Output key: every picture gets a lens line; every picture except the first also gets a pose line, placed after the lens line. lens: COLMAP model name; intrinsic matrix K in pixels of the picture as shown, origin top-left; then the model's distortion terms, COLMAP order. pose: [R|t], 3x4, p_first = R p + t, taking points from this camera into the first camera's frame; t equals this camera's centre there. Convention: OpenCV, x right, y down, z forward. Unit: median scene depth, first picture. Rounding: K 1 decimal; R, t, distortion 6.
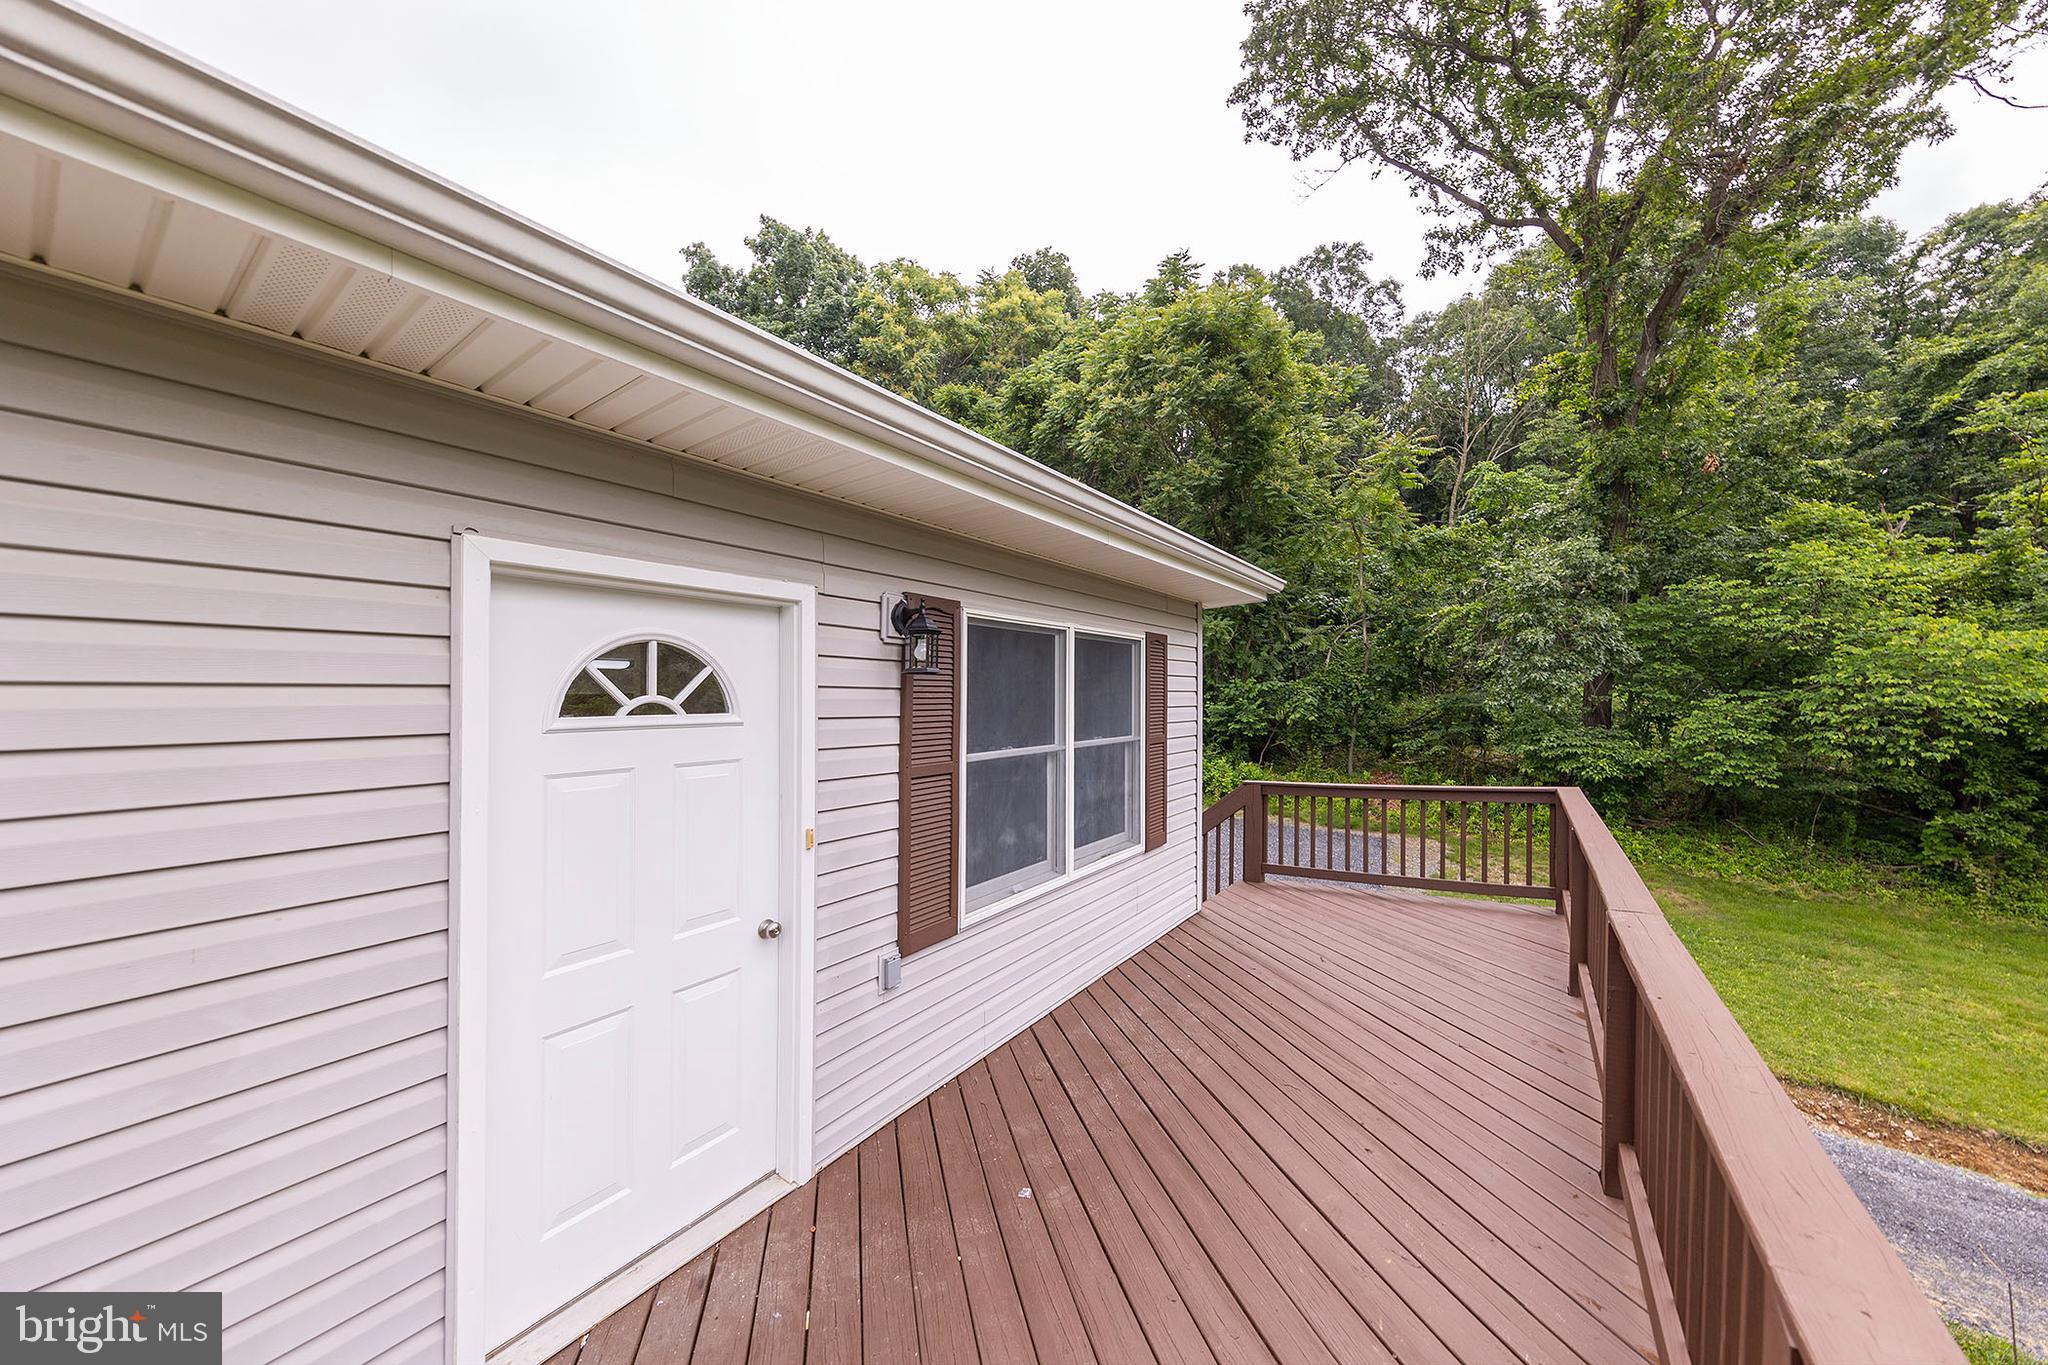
lens RADIAL K [[722.4, 0, 1041.0], [0, 722.4, 685.1], [0, 0, 1]] dist [0.001849, 0.000254]
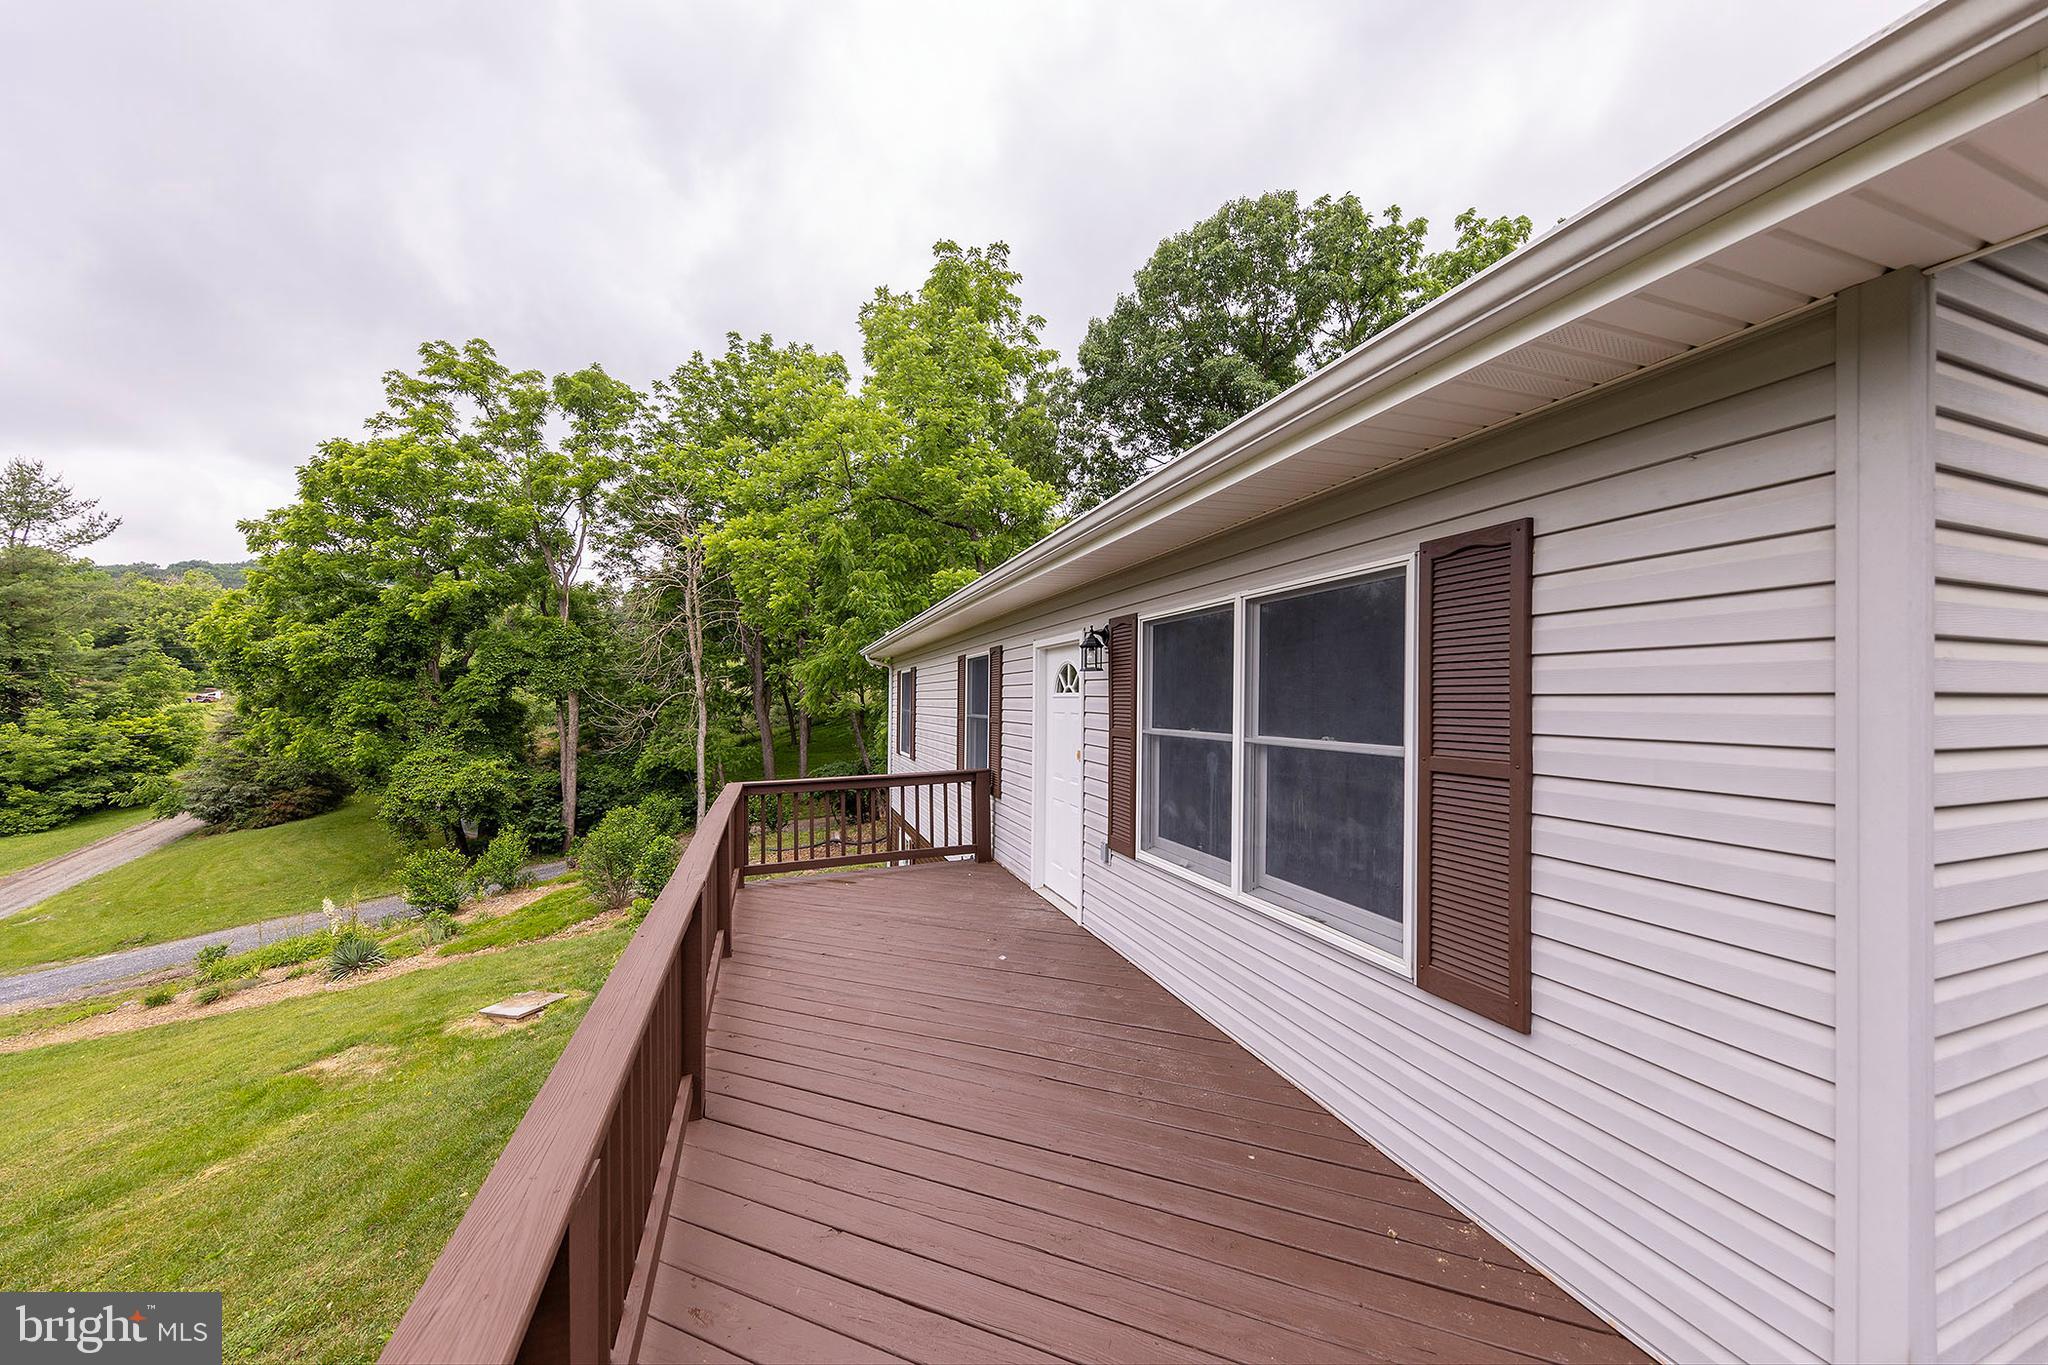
lens RADIAL K [[690.9, 0, 1018.8], [0, 690.9, 696.7], [0, 0, 1]] dist [0.001171, 0.000128]
pose [[-0.587437, 0.047592, -0.807870, 0.826133], [0.058012, 0.998178, 0.016620, 0.005798], [0.807188, -0.037104, -0.589127, 1.269140]]
